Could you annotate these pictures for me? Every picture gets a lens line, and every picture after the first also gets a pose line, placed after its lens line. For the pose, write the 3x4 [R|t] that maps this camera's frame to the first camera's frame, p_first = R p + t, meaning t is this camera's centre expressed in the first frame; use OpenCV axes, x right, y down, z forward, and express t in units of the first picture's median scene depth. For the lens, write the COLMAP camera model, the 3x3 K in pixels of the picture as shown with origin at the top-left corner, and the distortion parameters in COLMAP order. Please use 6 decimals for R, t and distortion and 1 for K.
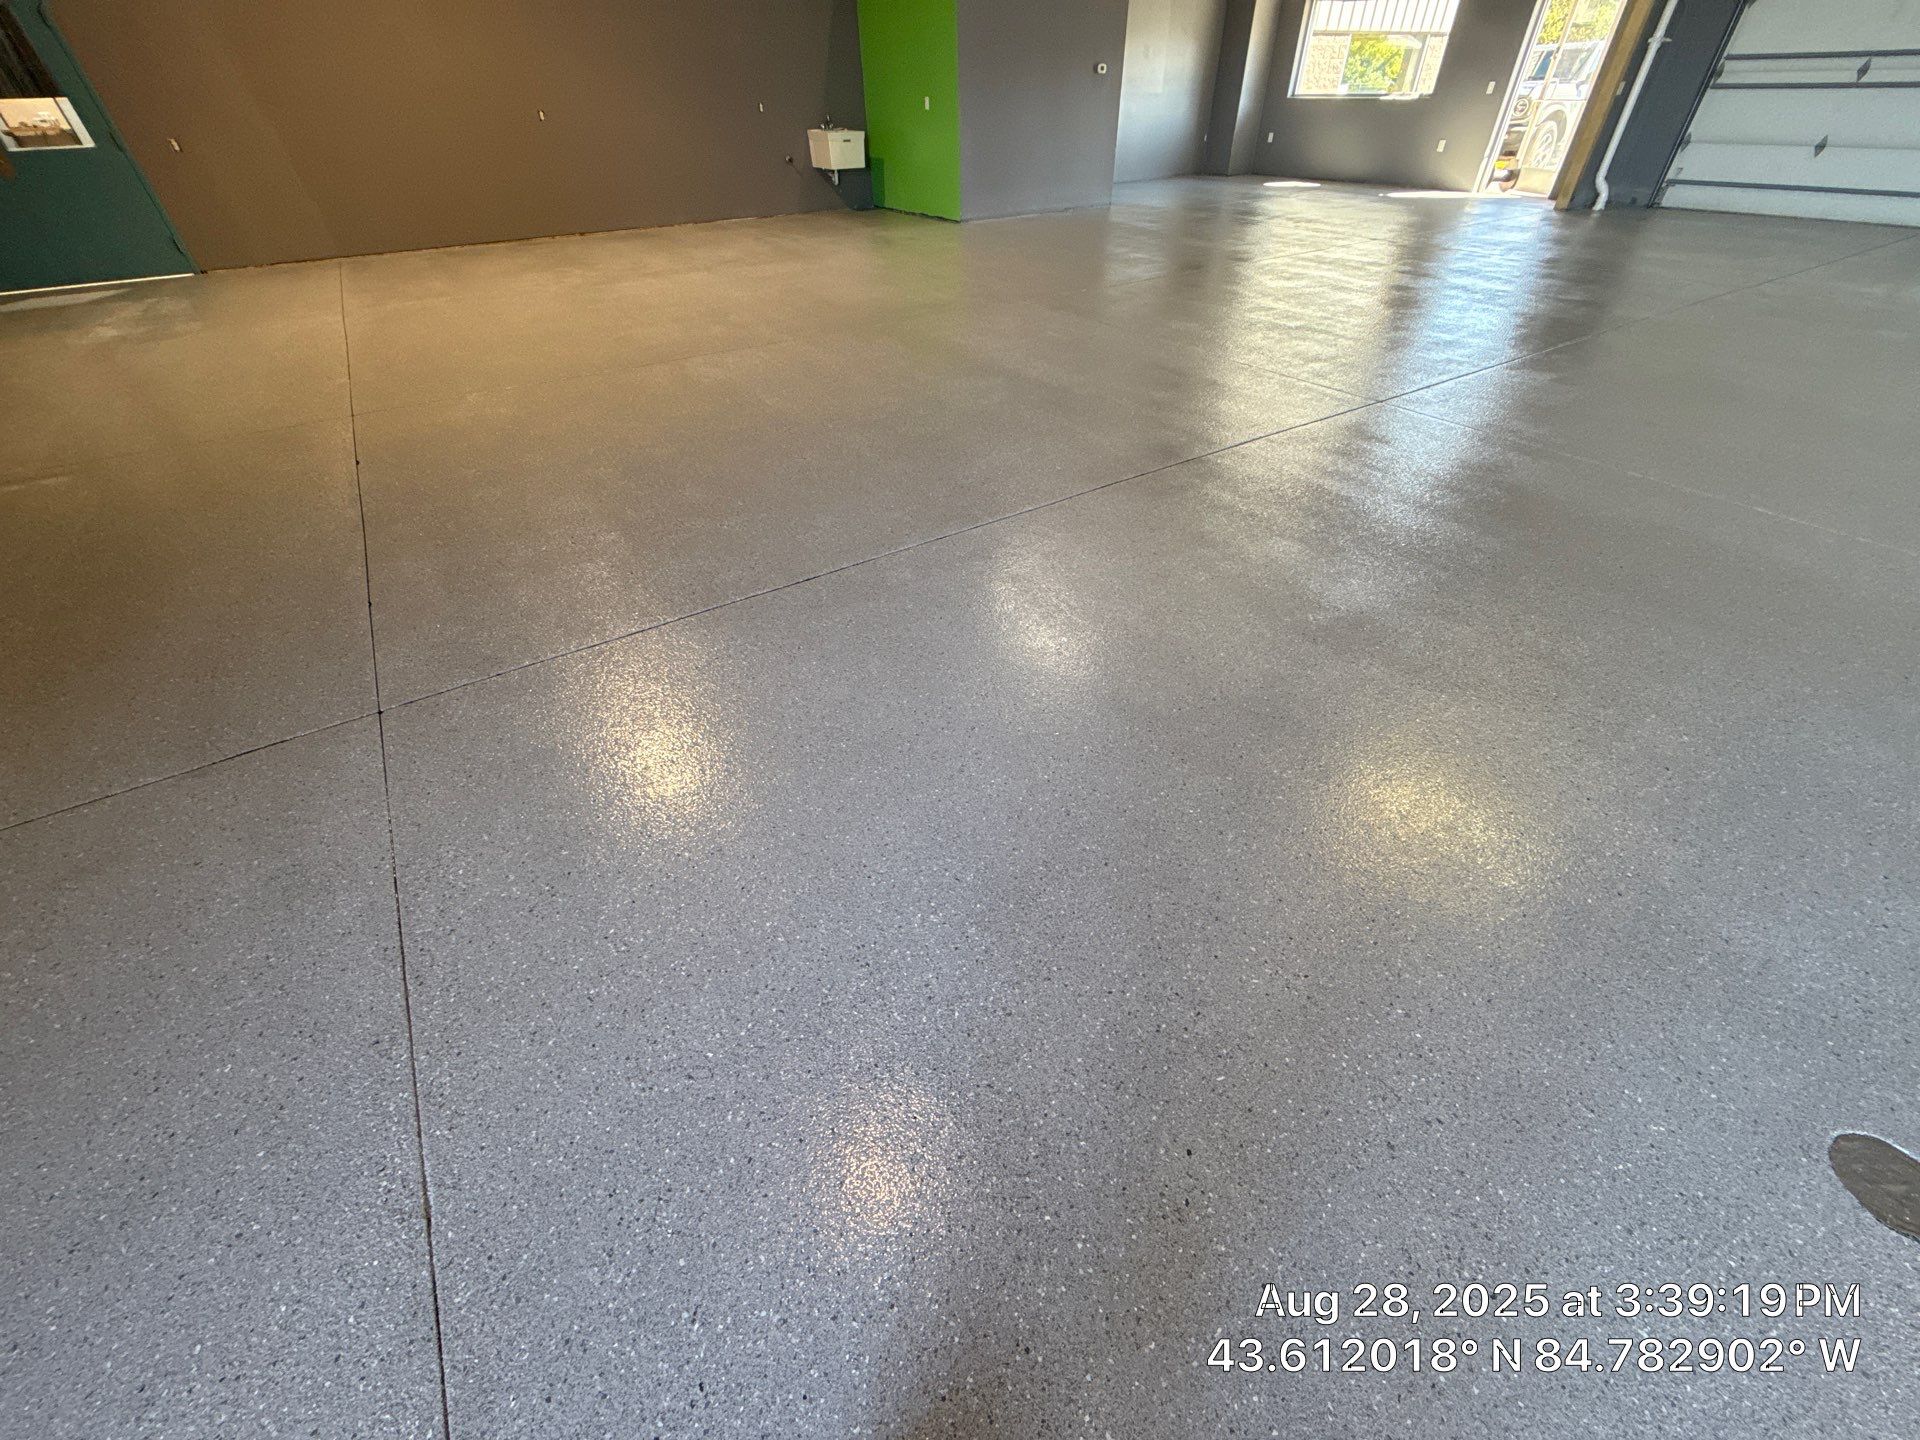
lens RADIAL K [[761.7, 0, 963.3], [0, 761.7, 722.0], [0, 0, 1]] dist [-0.000141, -0.000209]
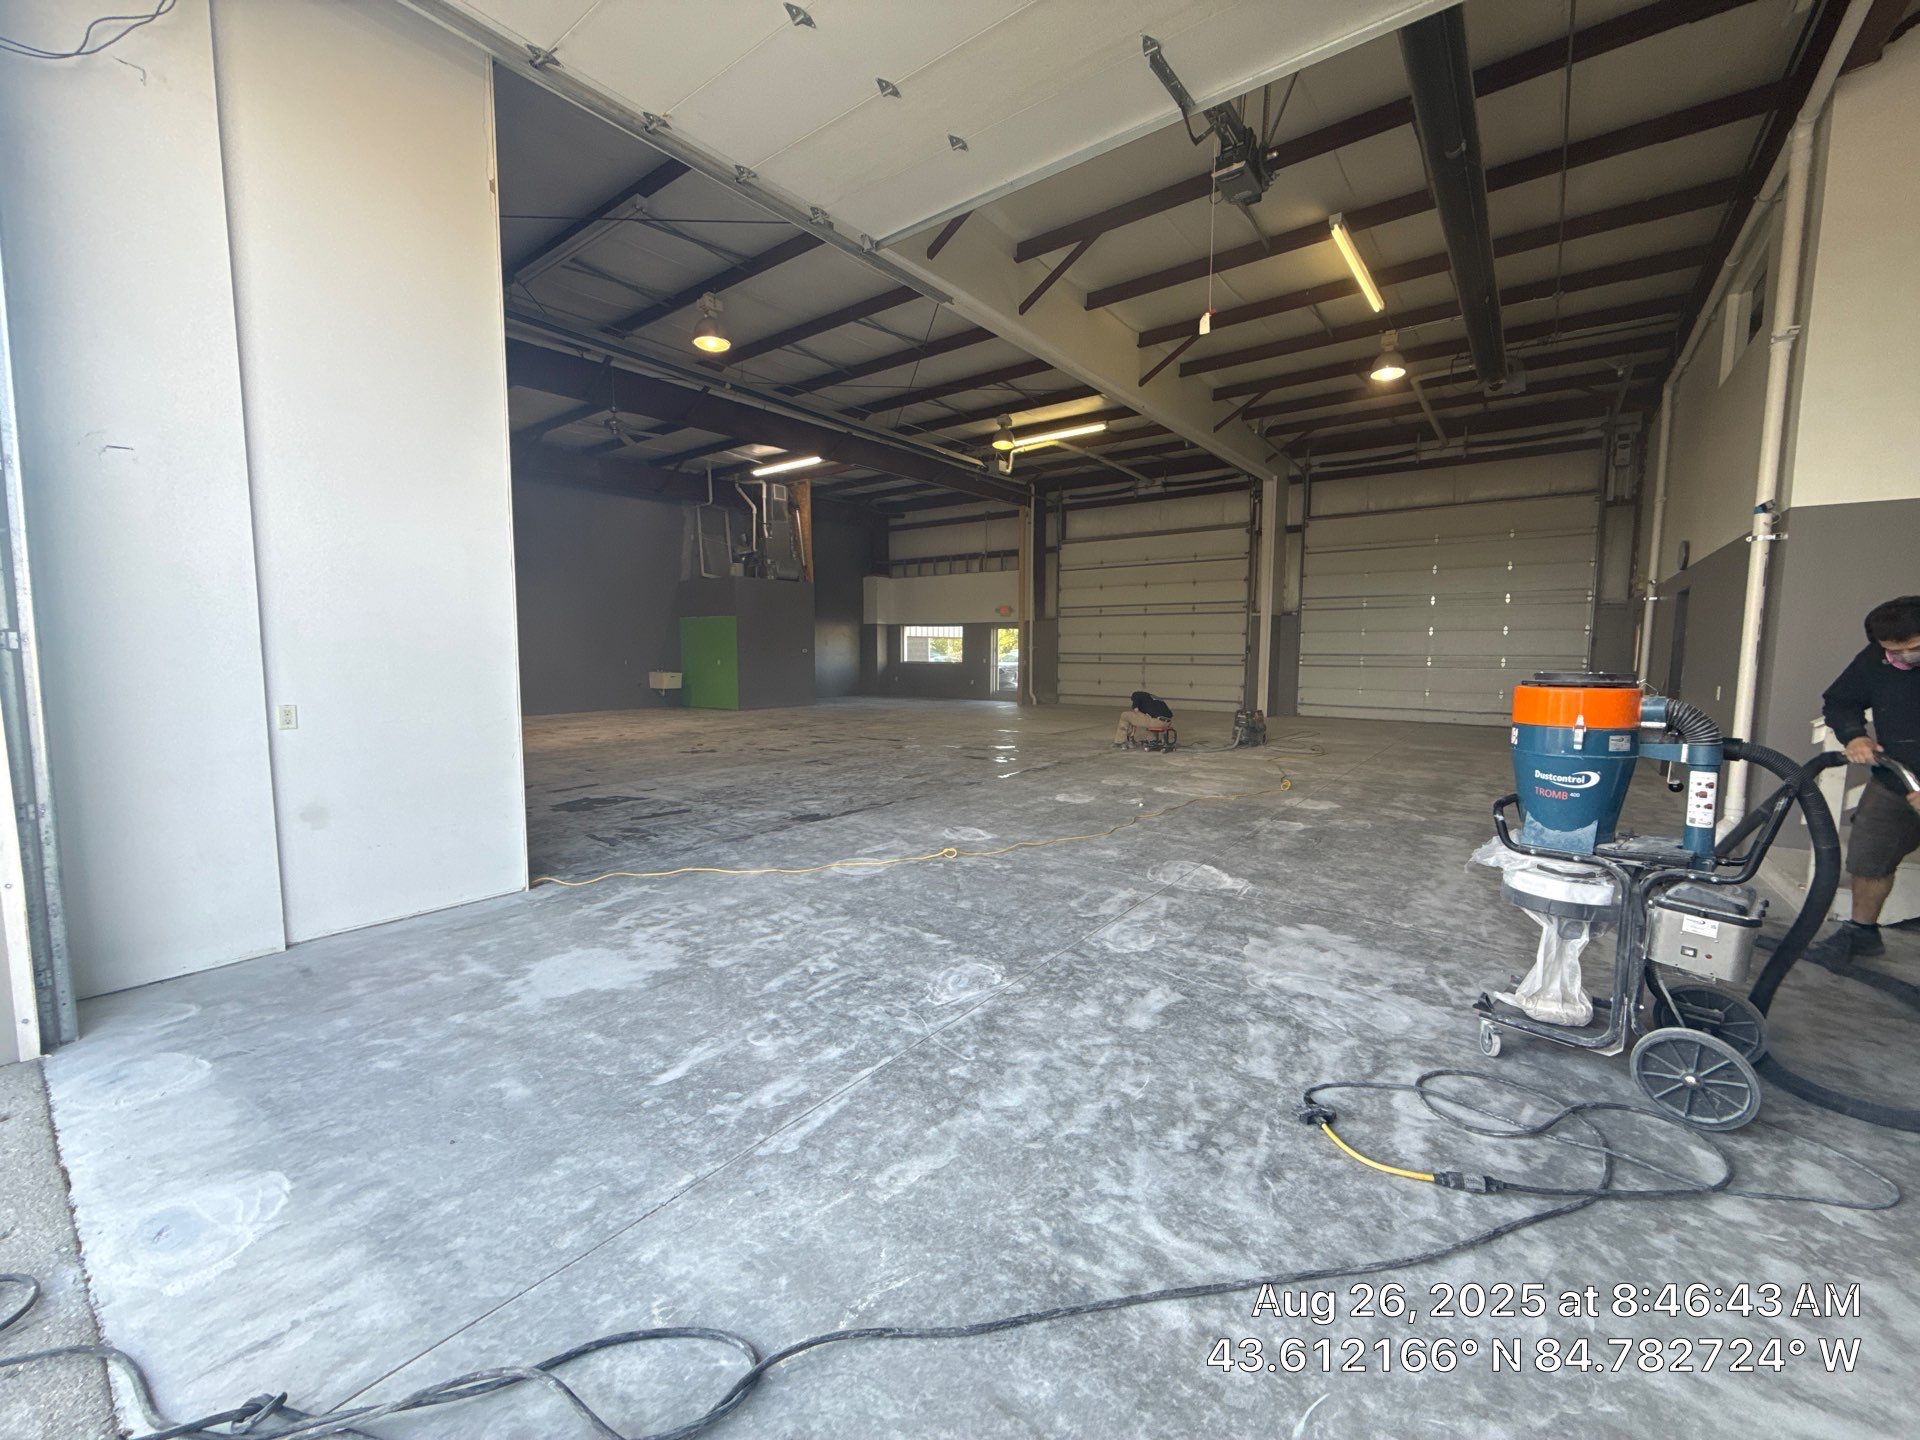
lens RADIAL K [[761.7, 0, 963.7], [0, 761.7, 720.3], [0, 0, 1]] dist [-0.000141, -0.000209]
pose [[0.939735, -0.009092, 0.341783, -0.118241], [0.201821, 0.821660, -0.533050, 0.482074], [-0.275983, 0.569905, 0.773978, -0.605326]]
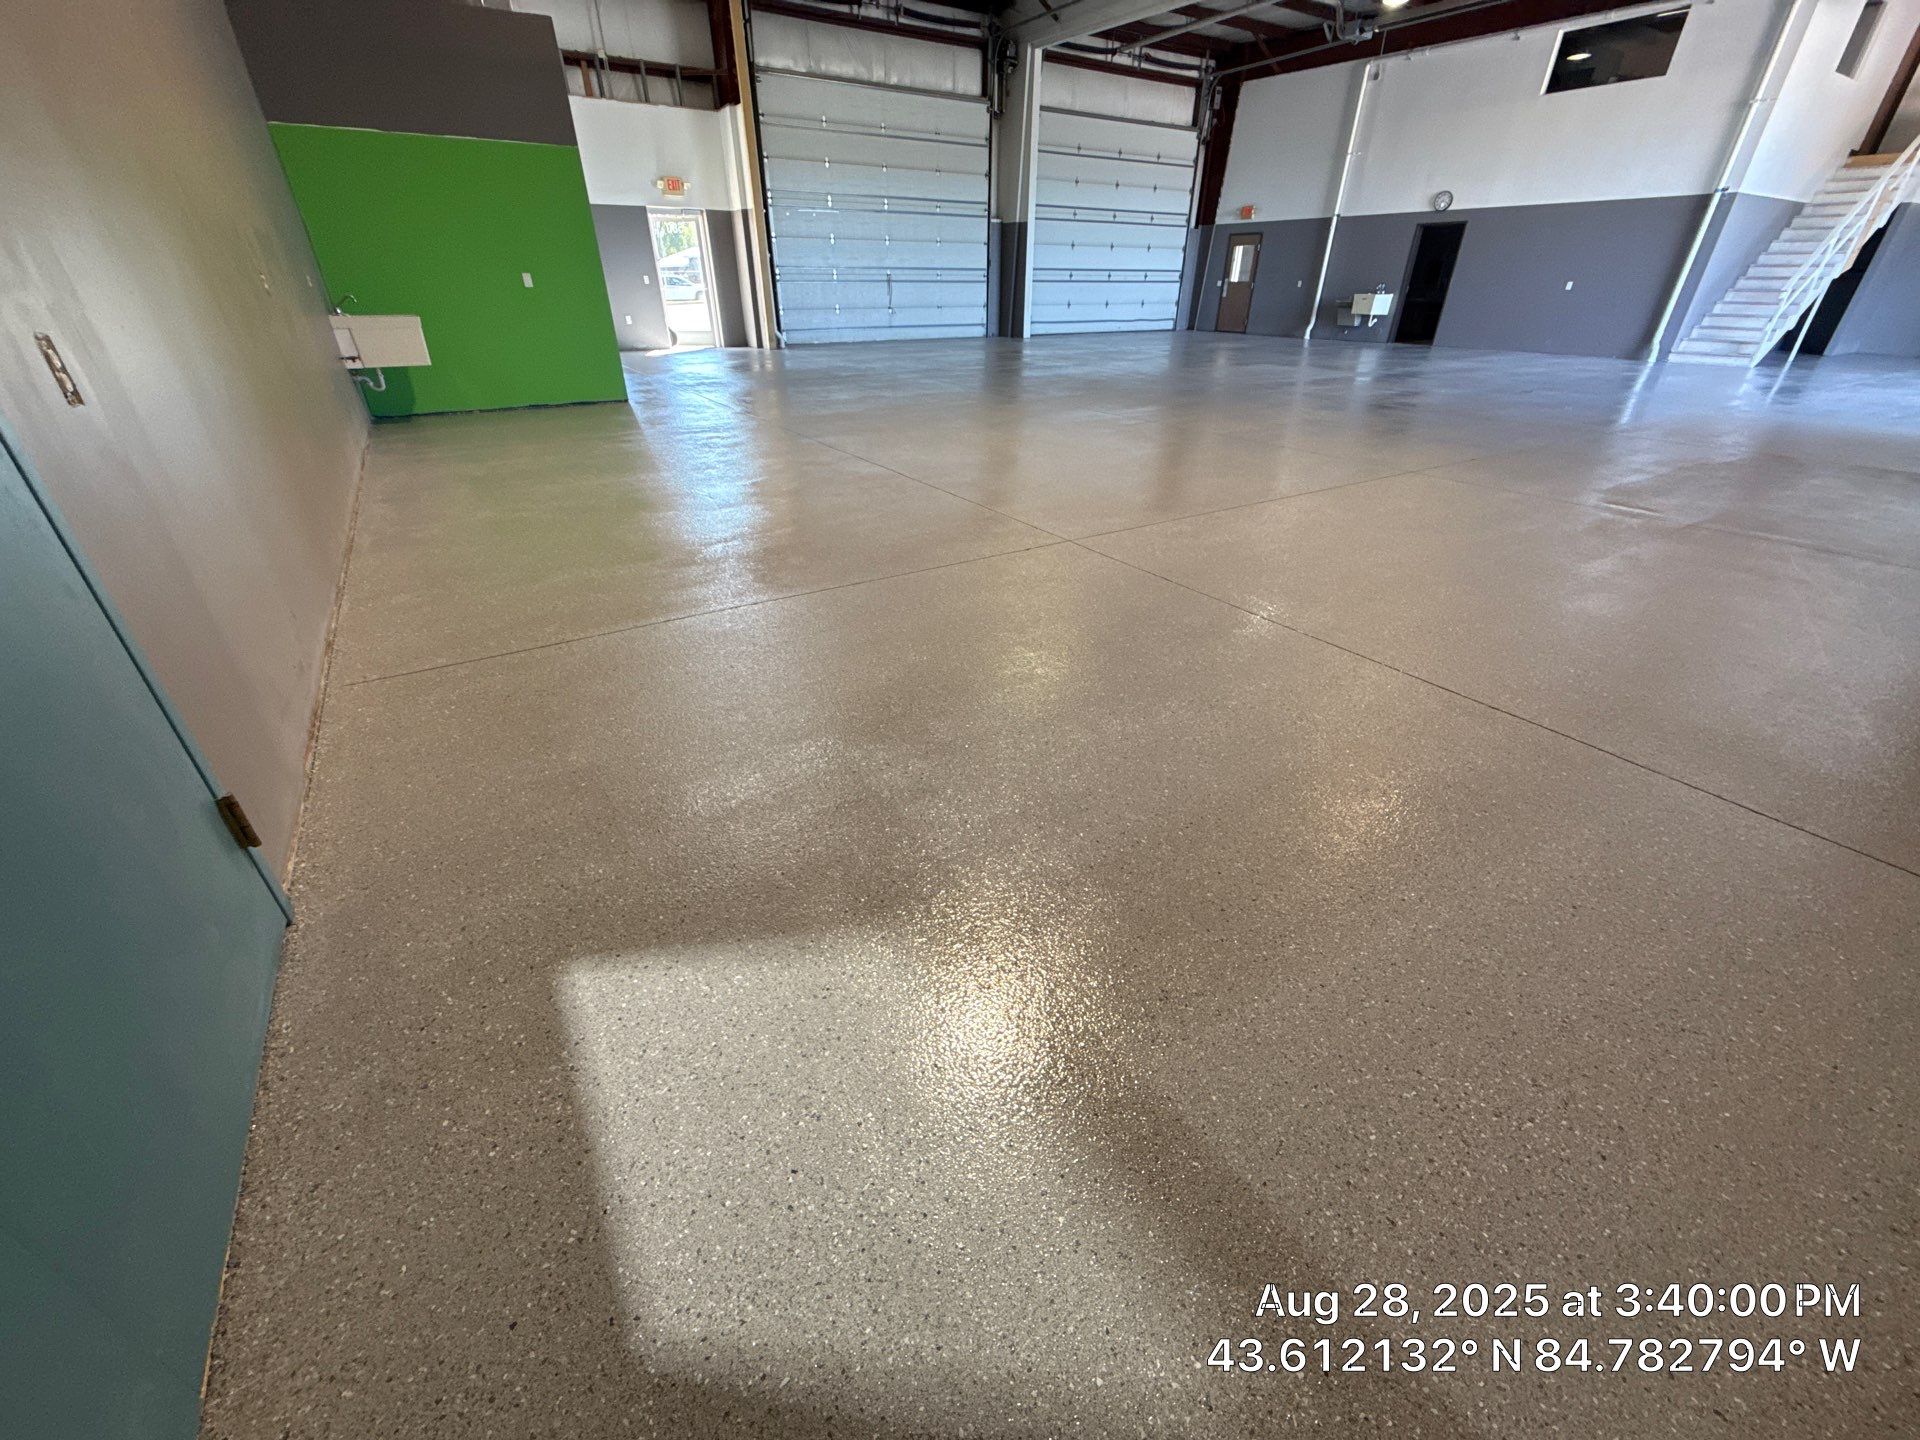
lens RADIAL K [[761.7, 0, 985.9], [0, 761.7, 730.8], [0, 0, 1]] dist [-0.000141, -0.000209]
pose [[-0.006923, -0.504044, 0.863650, -0.938300], [0.632488, 0.666756, 0.394202, -0.464254], [-0.774539, 0.548978, 0.314185, 0.562813]]
